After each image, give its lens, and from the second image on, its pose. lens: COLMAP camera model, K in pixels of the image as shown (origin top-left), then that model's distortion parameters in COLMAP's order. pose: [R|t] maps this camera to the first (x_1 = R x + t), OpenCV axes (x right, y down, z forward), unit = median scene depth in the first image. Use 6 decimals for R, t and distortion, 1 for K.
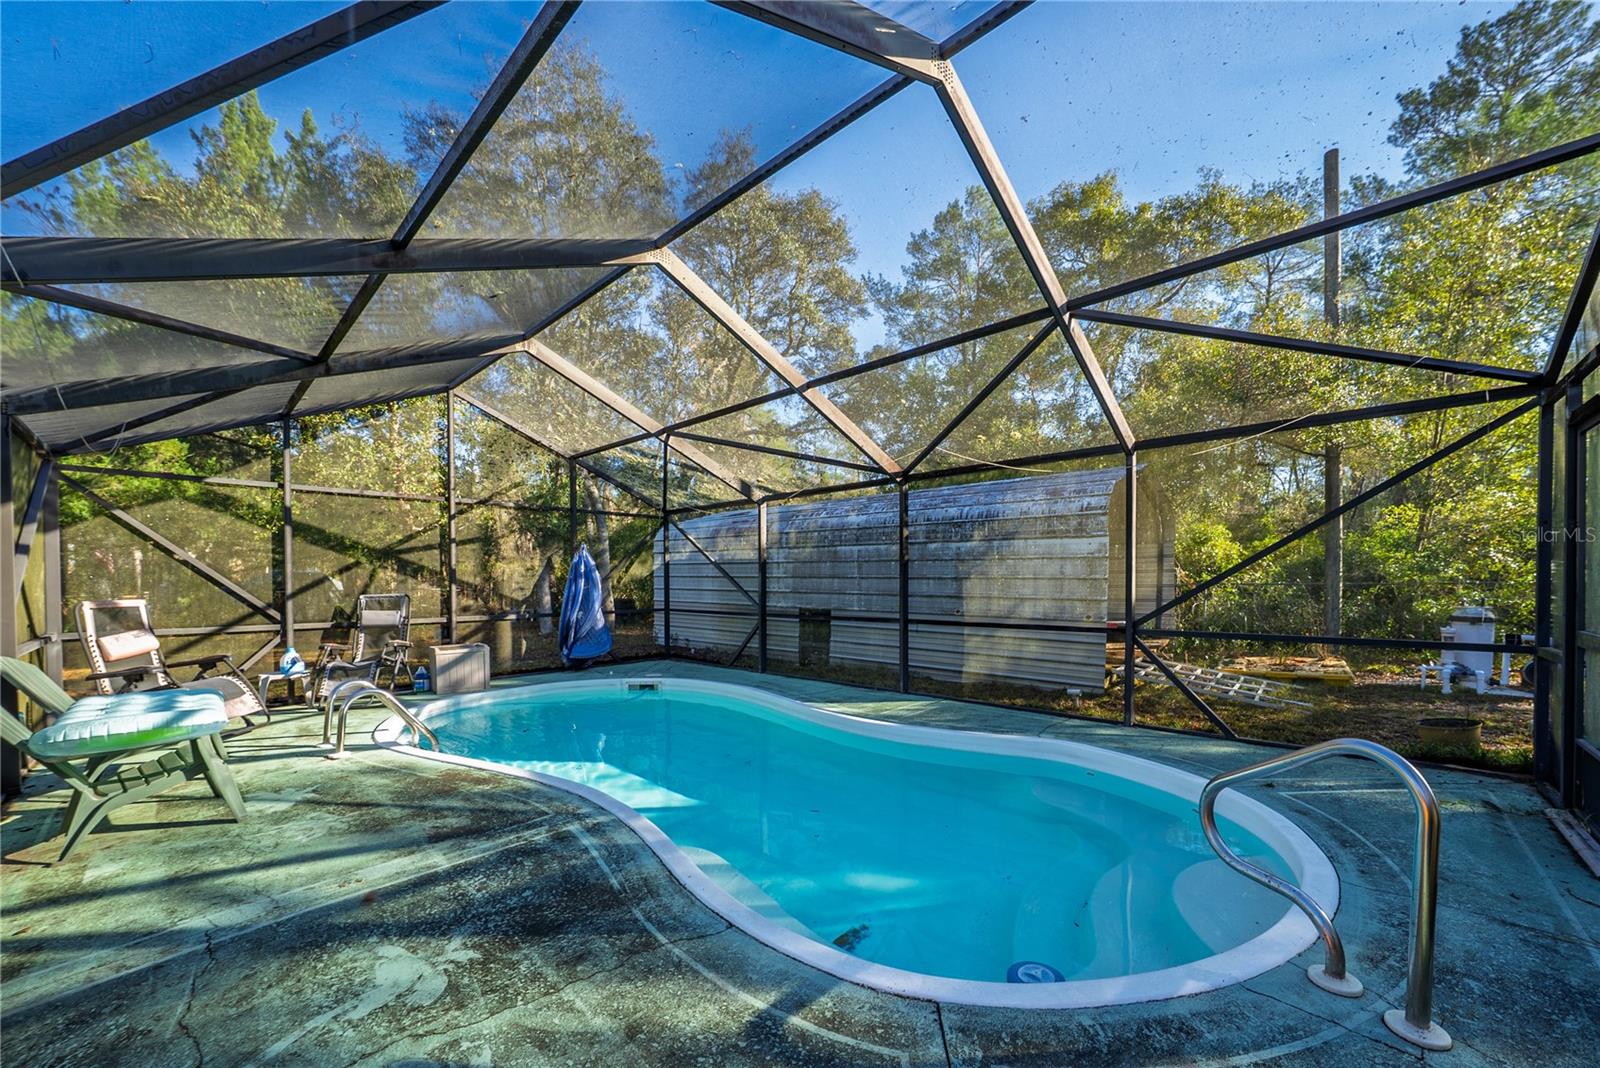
lens RADIAL K [[599.9, 0, 800.7], [0, 599.9, 582.4], [0, 0, 1]] dist [-0.001167, -0.000162]
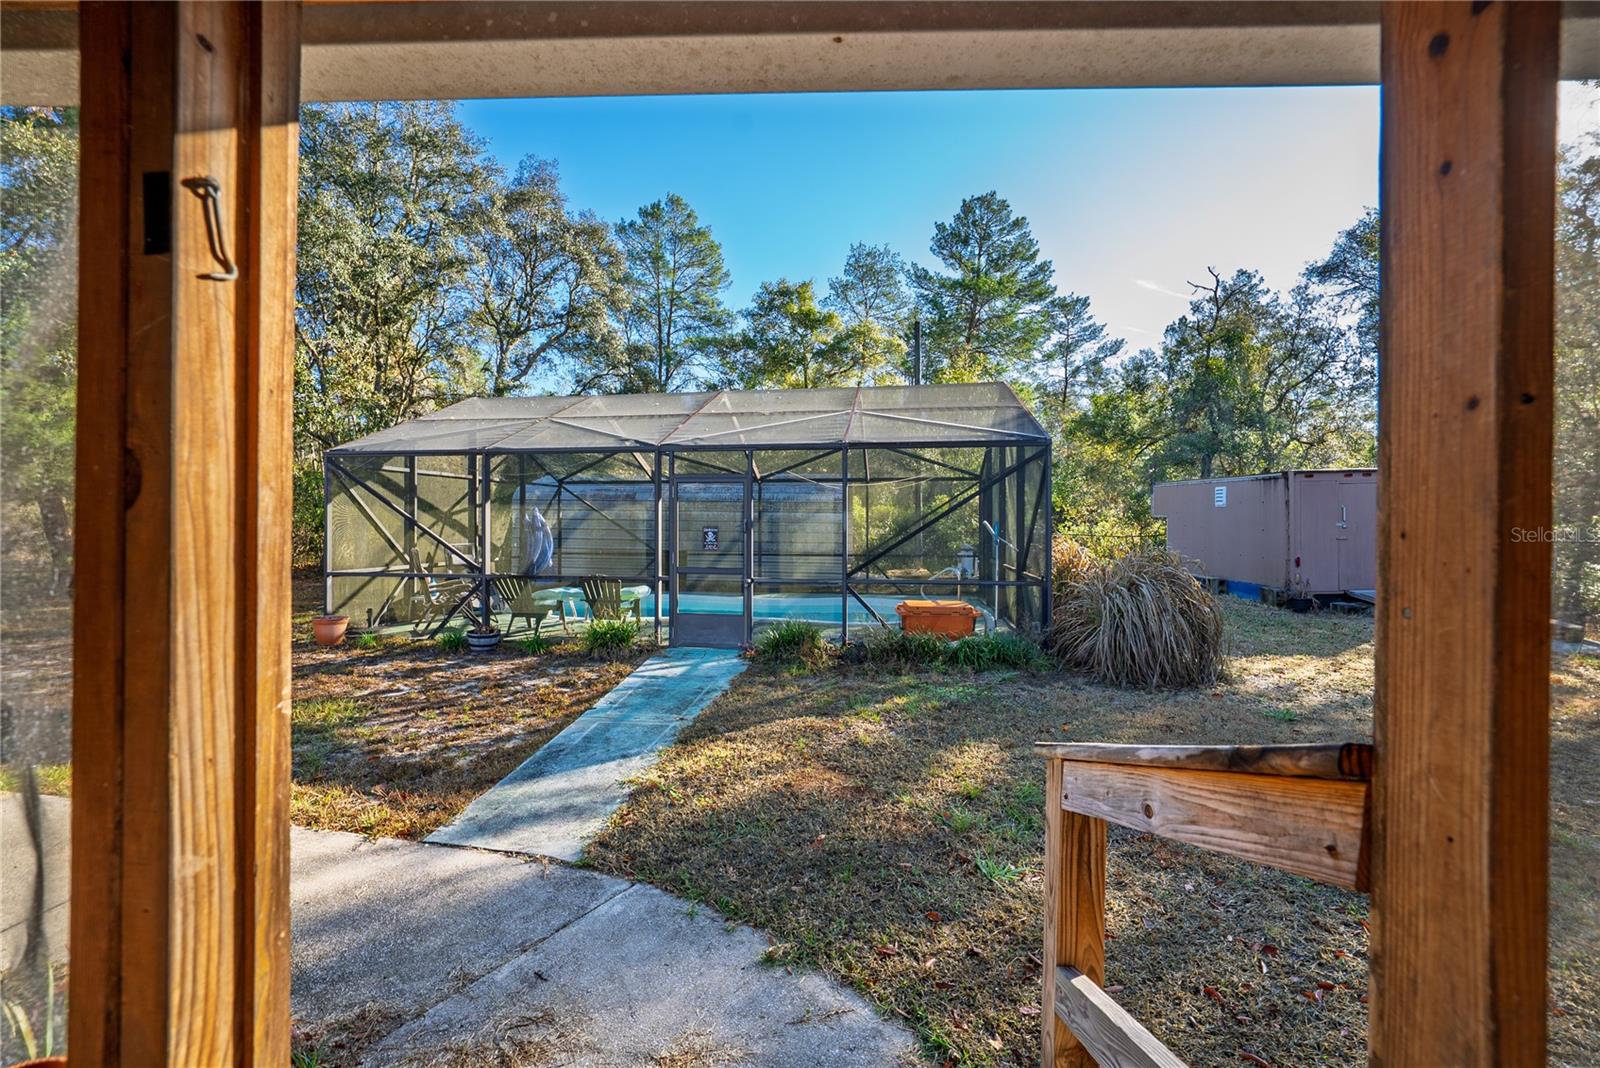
lens RADIAL K [[692.0, 0, 800.0], [0, 692.0, 534.0], [0, 0, 1]] dist [-0.000343, -0.000007]
pose [[0.824189, -0.003005, 0.566307, -1.027313], [0.001447, 0.999994, 0.003201, -0.009153], [-0.566313, -0.001819, 0.824188, -0.935774]]
